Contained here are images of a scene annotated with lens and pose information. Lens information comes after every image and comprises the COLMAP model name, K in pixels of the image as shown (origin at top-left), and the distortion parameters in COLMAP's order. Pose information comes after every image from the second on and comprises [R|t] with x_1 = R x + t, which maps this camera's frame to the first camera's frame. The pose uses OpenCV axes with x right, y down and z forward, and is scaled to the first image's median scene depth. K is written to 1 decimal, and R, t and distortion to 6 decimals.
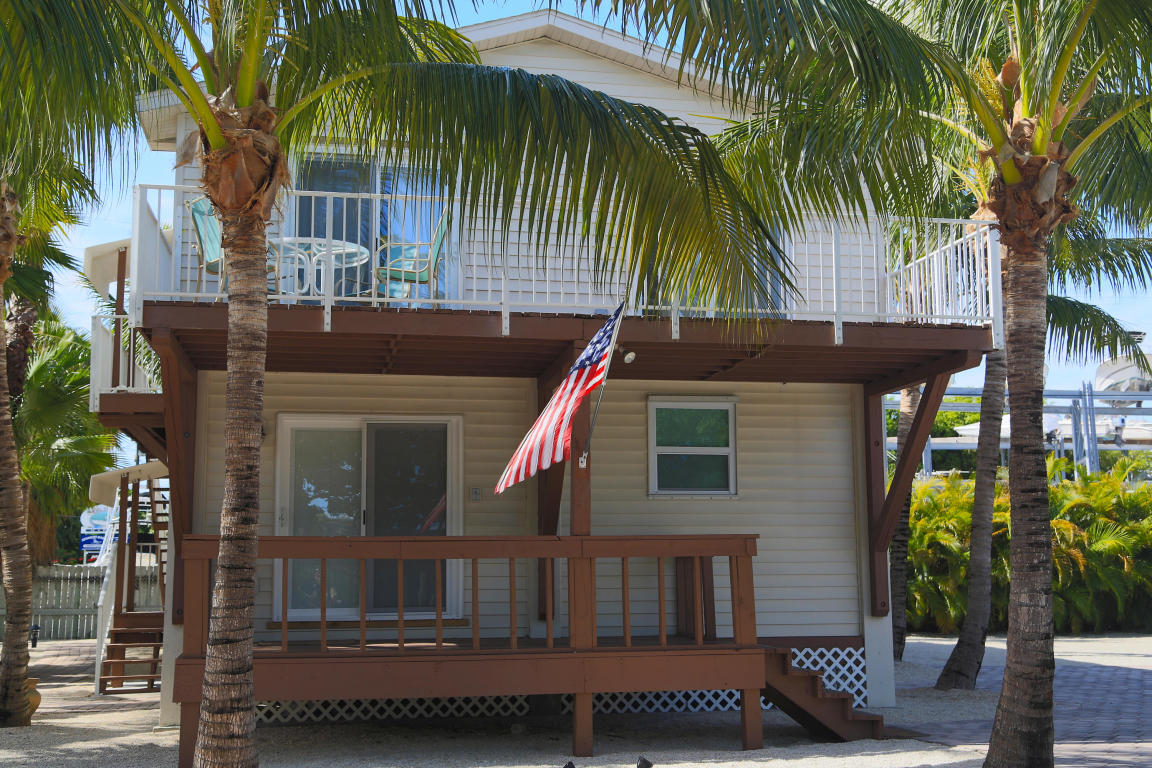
lens RADIAL K [[1352.6, 0, 577.2], [0, 1352.6, 383.0], [0, 0, 1]] dist [0.001786, 0.000000]
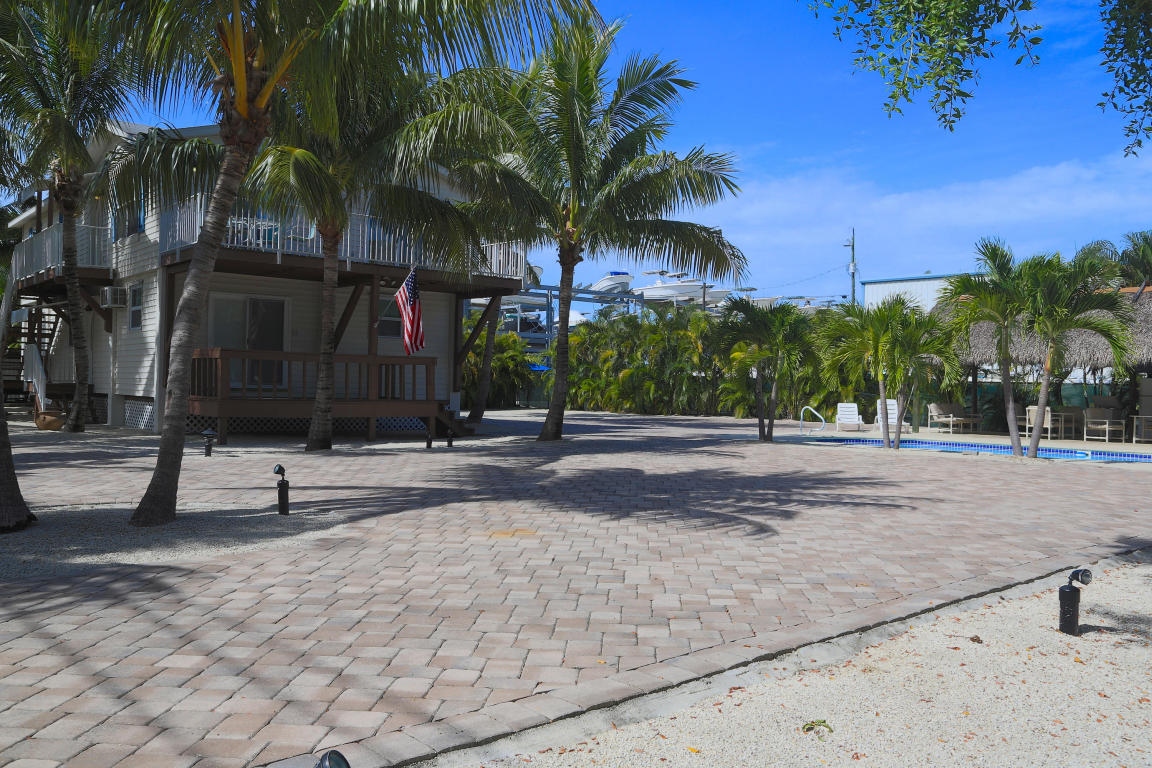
lens RADIAL K [[915.8, 0, 575.5], [0, 915.8, 383.3], [0, 0, 1]] dist [-0.009425, 0.000068]
pose [[0.863809, 0.024964, 0.503200, -0.438024], [-0.096853, 0.988371, 0.117228, -0.057131], [-0.494422, -0.149999, 0.856182, -0.529766]]
